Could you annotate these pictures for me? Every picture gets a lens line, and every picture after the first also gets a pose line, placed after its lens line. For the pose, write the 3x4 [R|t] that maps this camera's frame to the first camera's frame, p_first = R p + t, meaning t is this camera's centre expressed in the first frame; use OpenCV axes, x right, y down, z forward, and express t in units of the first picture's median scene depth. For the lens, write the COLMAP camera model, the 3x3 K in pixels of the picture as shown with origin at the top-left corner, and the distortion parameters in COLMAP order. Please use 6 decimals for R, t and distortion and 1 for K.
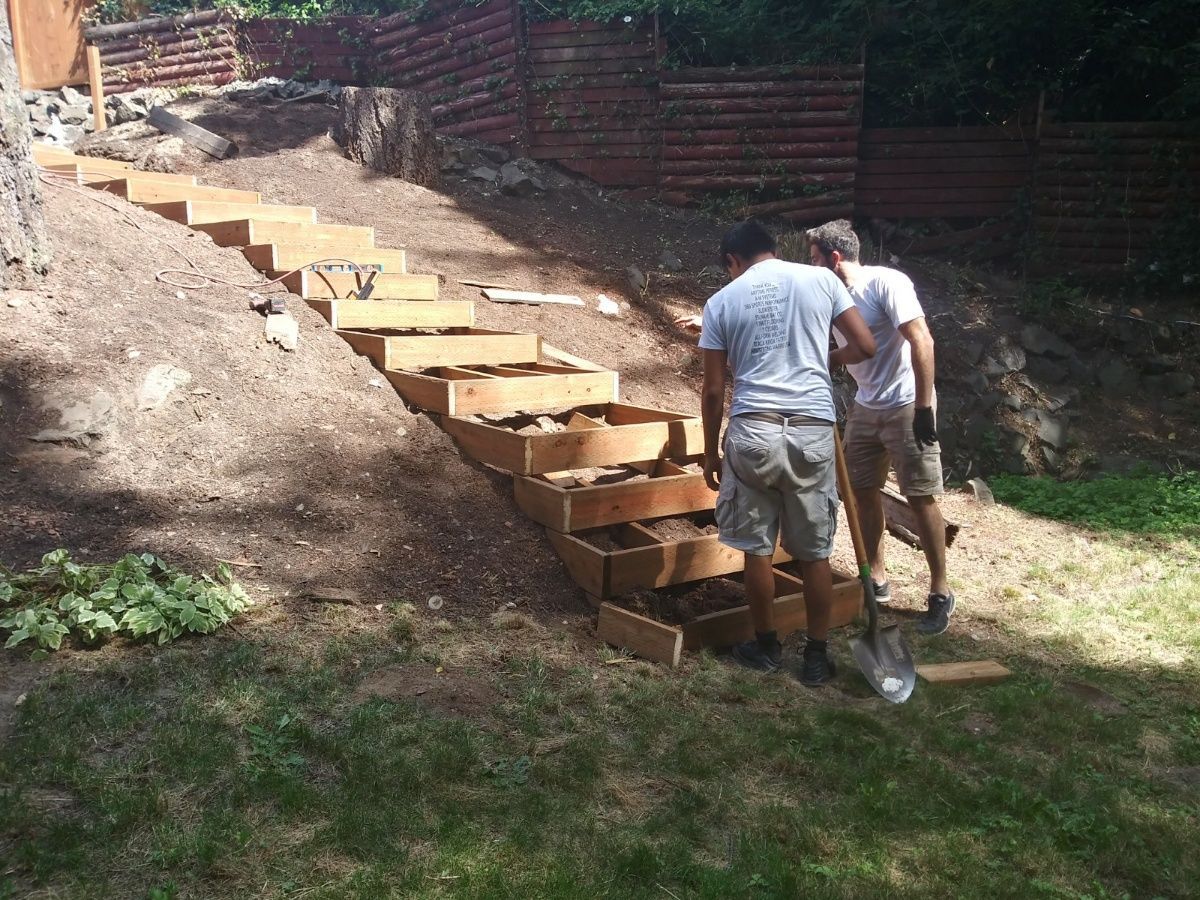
lens RADIAL K [[916.6, 0, 606.9], [0, 916.6, 449.6], [0, 0, 1]] dist [0.023366, -0.046543]
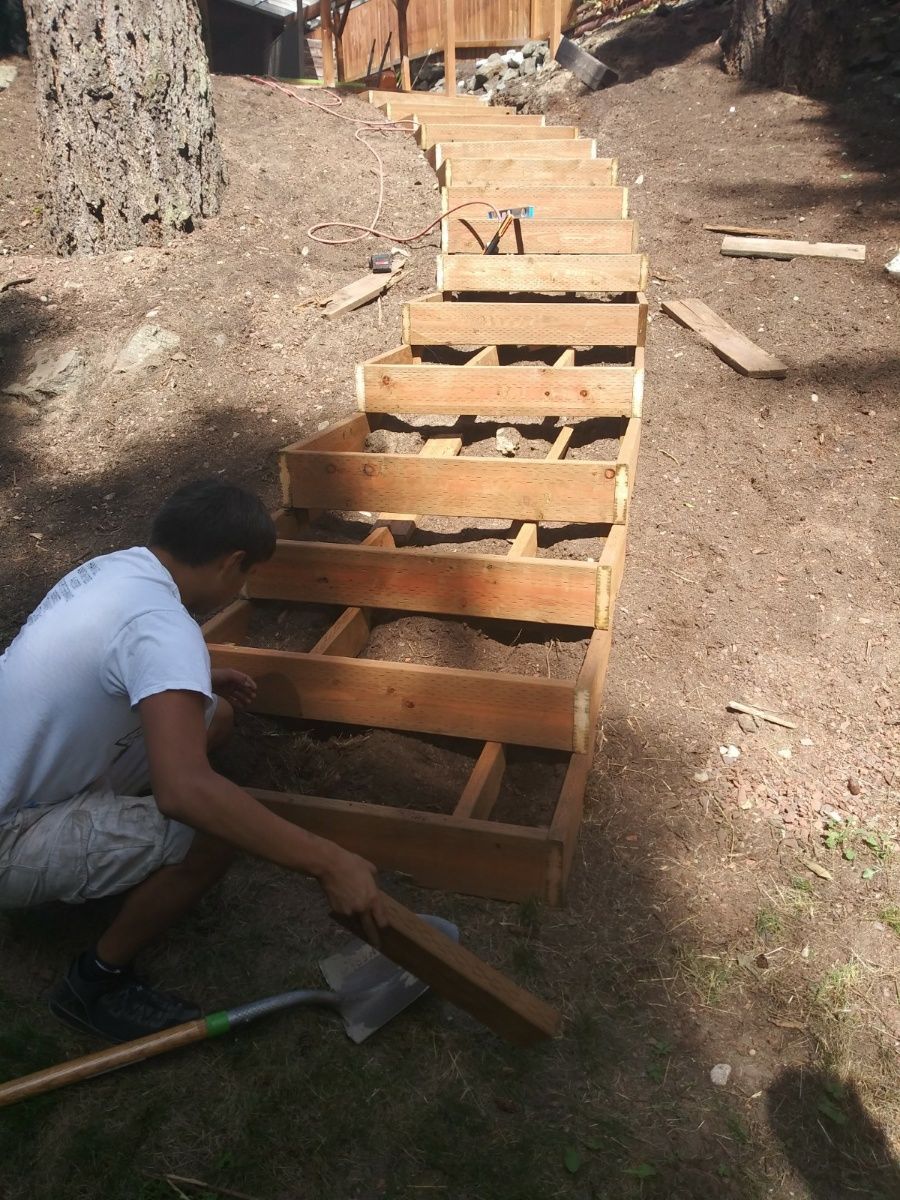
lens RADIAL K [[916.6, 0, 442.9], [0, 916.6, 600.0], [0, 0, 1]] dist [0.023366, -0.046543]
pose [[0.671051, 0.248435, -0.698549, 0.314999], [-0.112980, 0.965450, 0.234824, -0.051349], [0.732753, -0.078657, 0.675934, 0.373927]]
